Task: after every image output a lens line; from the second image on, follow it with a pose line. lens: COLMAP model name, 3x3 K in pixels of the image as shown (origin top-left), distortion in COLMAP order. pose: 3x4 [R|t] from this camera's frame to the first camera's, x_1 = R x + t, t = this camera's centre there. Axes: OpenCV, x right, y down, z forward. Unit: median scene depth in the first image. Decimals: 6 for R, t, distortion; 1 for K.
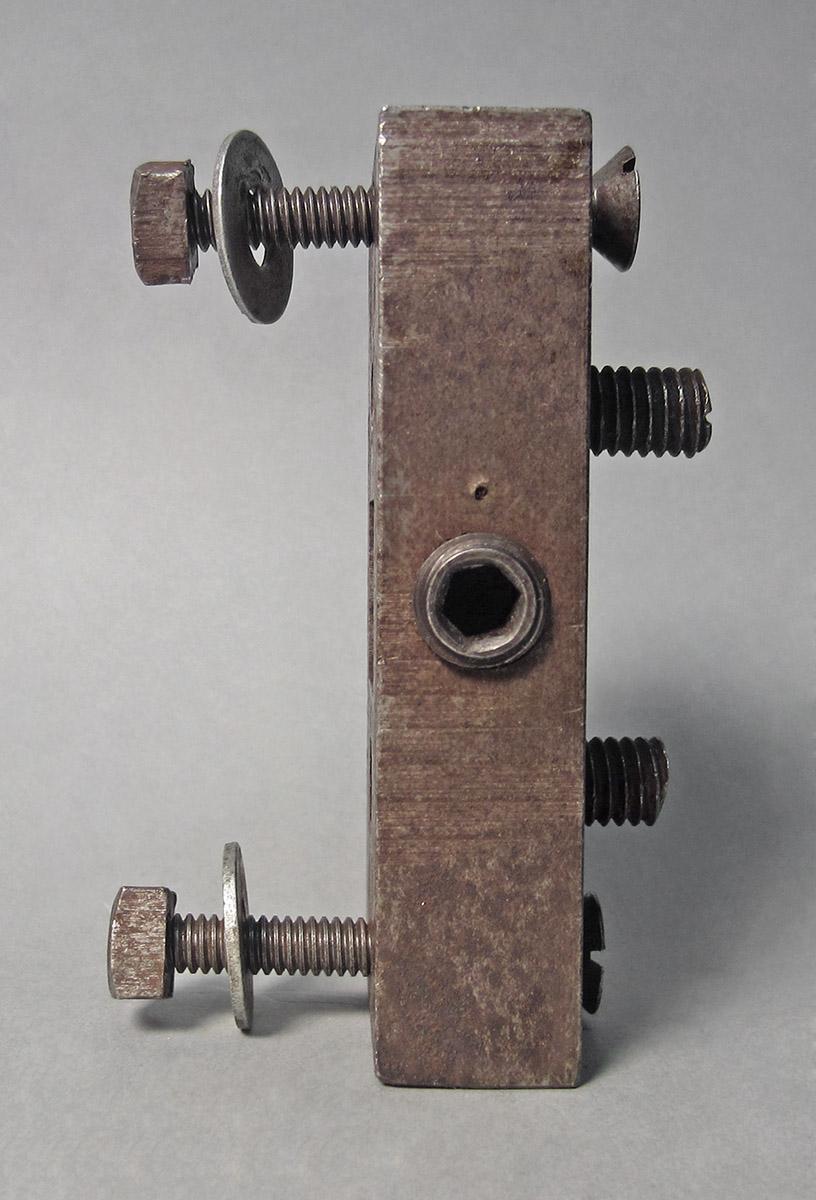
lens RADIAL K [[892.9, 0, 408.0], [0, 892.9, 600.0], [0, 0, 1]] dist [0.003963, 0.000544]
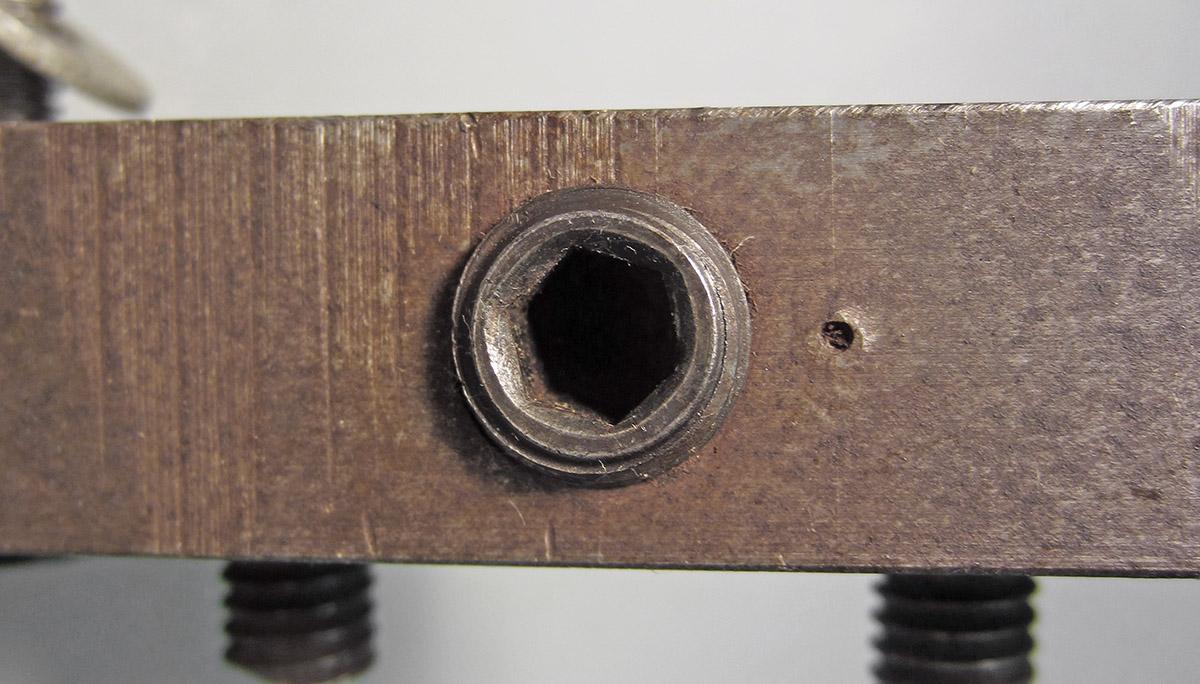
lens RADIAL K [[890.7, 0, 599.2], [0, 890.7, 309.9], [0, 0, 1]] dist [-0.010135, -0.004522]
pose [[0.005129, 0.999939, -0.009758, 0.072998], [-0.999732, 0.005348, 0.022517, -0.009229], [0.022568, 0.009640, 0.999699, 0.547906]]
